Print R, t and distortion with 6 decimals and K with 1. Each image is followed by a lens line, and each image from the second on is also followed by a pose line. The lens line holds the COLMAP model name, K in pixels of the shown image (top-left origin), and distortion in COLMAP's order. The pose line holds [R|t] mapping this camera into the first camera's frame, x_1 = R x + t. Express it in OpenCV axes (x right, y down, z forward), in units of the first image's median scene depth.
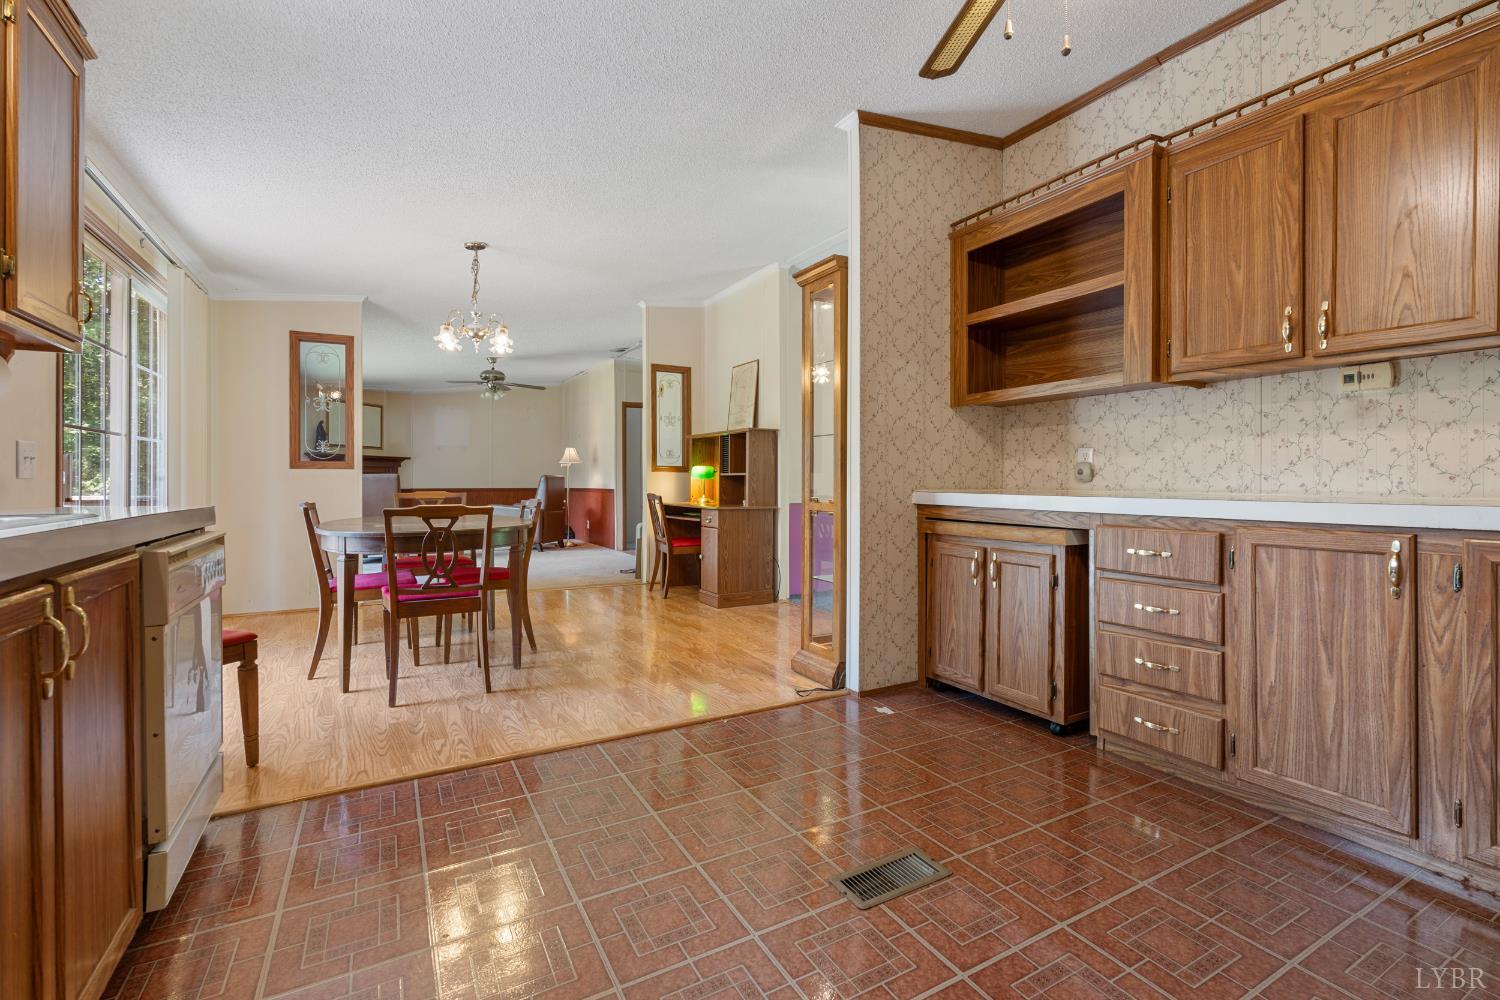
lens RADIAL K [[700.8, 0, 749.9], [0, 700.8, 502.9], [0, 0, 1]] dist [-0.002072, -0.000221]
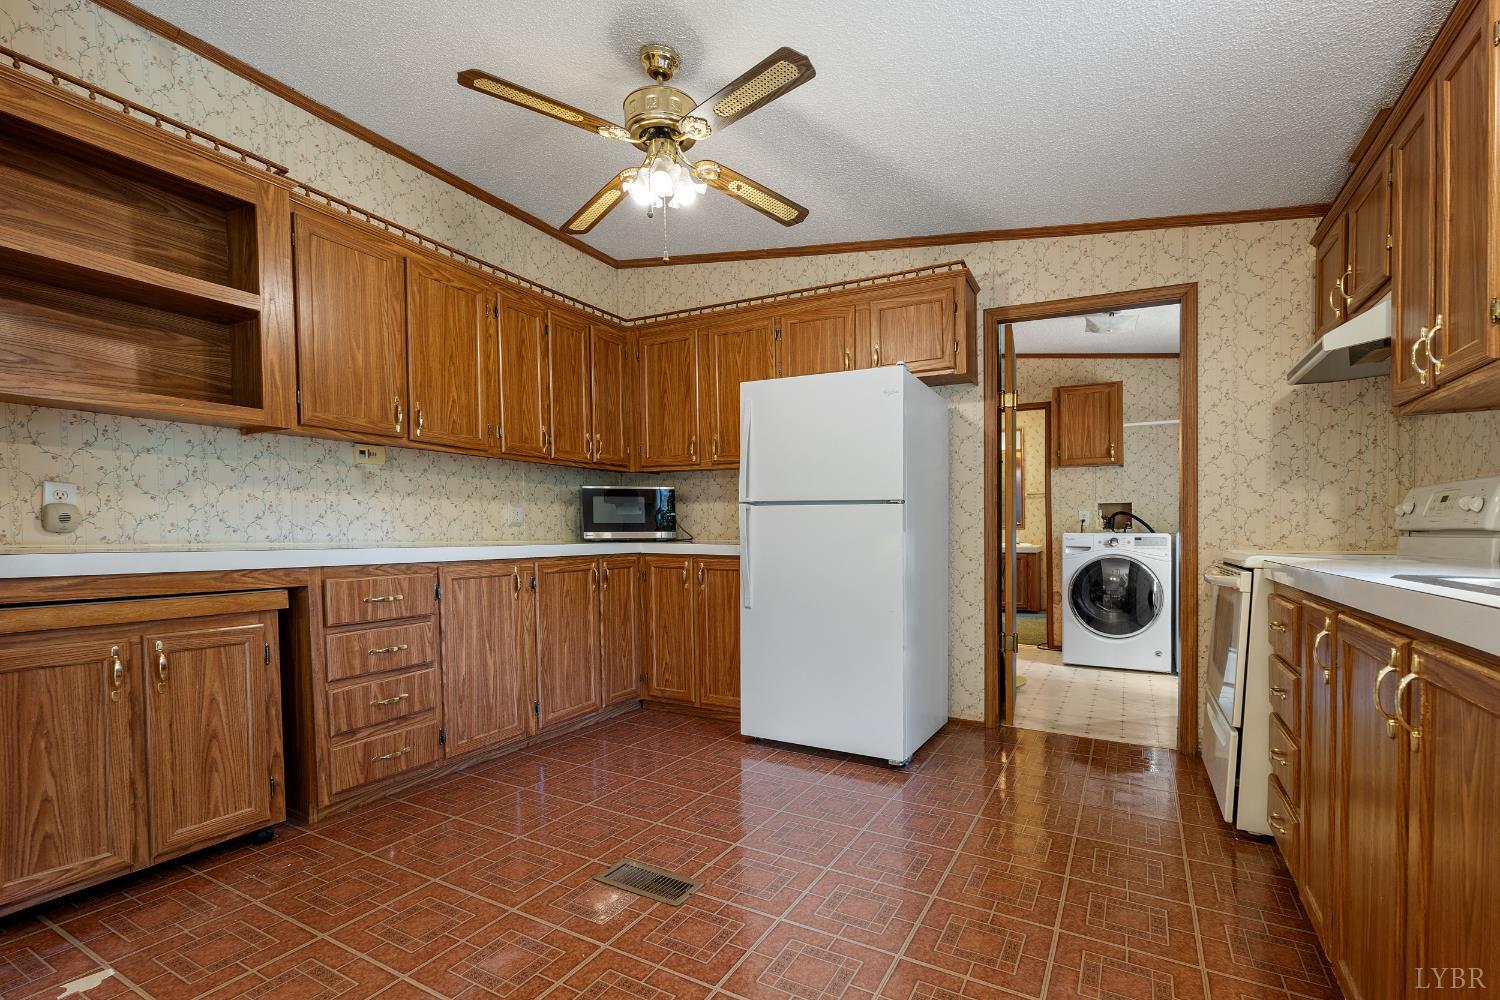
lens RADIAL K [[700.8, 0, 742.8], [0, 700.8, 551.2], [0, 0, 1]] dist [-0.002072, -0.000221]
pose [[-0.546455, -0.027438, 0.837039, -0.602287], [0.022579, 0.998617, 0.047475, -0.038483], [-0.837184, 0.044842, -0.545079, 1.068229]]
